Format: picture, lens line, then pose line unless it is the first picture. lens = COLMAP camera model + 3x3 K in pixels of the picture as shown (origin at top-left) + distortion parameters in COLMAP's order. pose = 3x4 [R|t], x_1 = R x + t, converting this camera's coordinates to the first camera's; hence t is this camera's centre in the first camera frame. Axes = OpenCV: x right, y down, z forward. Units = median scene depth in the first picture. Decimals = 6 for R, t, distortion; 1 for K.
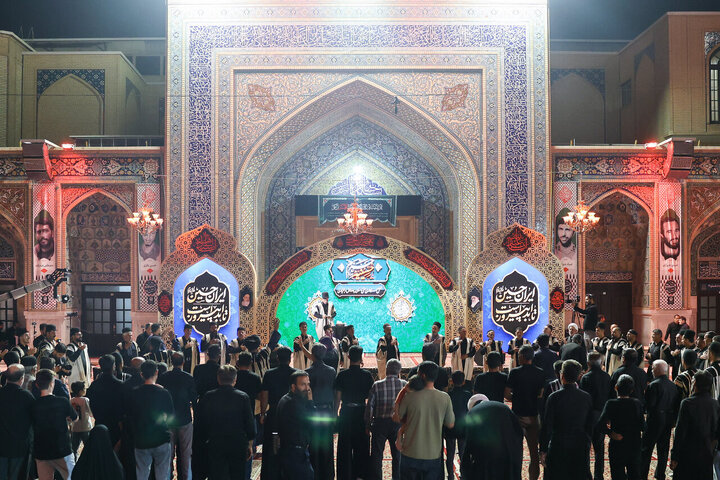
lens RADIAL K [[581.7, 0, 360.5], [0, 581.7, 242.7], [0, 0, 1]] dist [-0.064273, 0.001711]
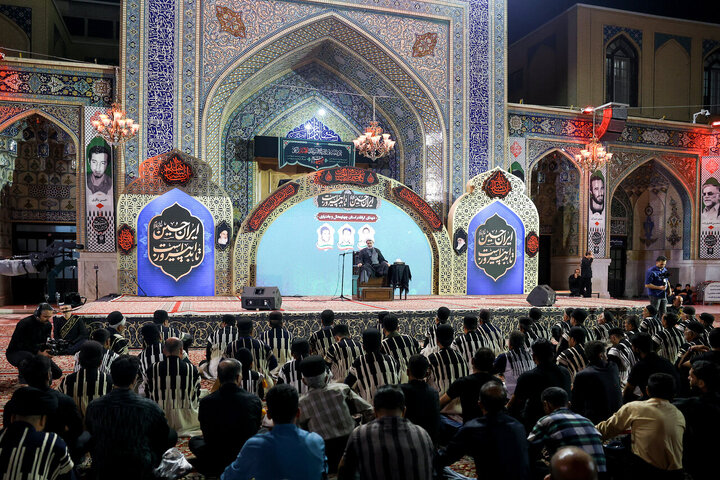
lens RADIAL K [[503.4, 0, 378.9], [0, 503.4, 234.4], [0, 0, 1]] dist [-0.093354, 0.041713]
pose [[0.977376, 0.017745, 0.210766, -0.099752], [-0.029786, 0.998092, 0.054090, 0.036863], [-0.209403, -0.059144, 0.976039, 0.167241]]
